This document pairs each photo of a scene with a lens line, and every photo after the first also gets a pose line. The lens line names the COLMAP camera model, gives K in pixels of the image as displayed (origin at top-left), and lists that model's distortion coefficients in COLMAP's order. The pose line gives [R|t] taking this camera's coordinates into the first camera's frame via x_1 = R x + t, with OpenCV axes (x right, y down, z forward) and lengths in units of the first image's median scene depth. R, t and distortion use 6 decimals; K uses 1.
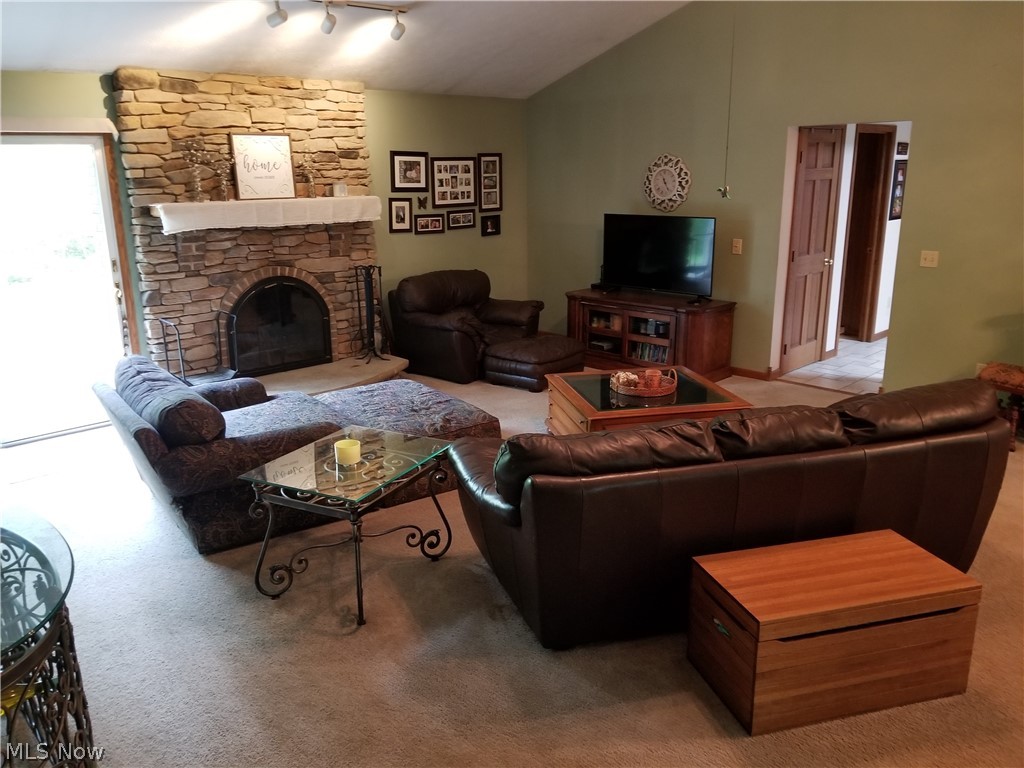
lens RADIAL K [[804.7, 0, 499.0], [0, 804.7, 383.7], [0, 0, 1]] dist [0.048478, -0.108983]
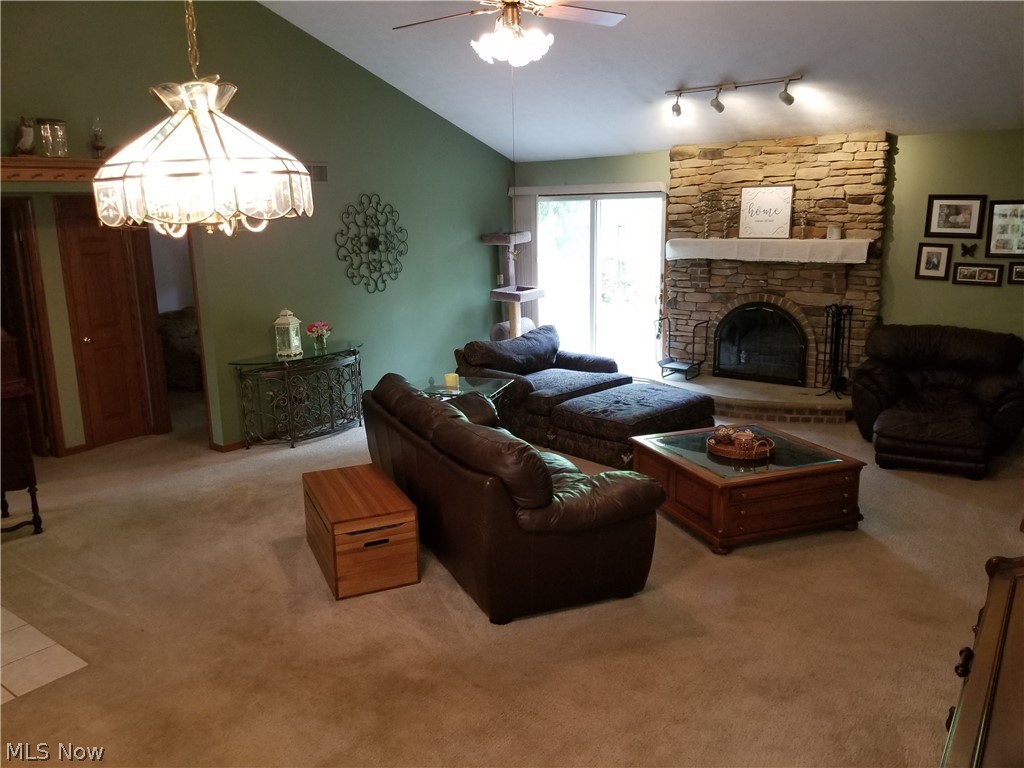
lens RADIAL K [[804.7, 0, 499.0], [0, 804.7, 383.7], [0, 0, 1]] dist [0.048478, -0.108983]
pose [[0.151058, 0.218723, -0.964024, 0.836024], [-0.239800, 0.954193, 0.178917, -0.135406], [0.958998, 0.204146, 0.196588, 0.403351]]
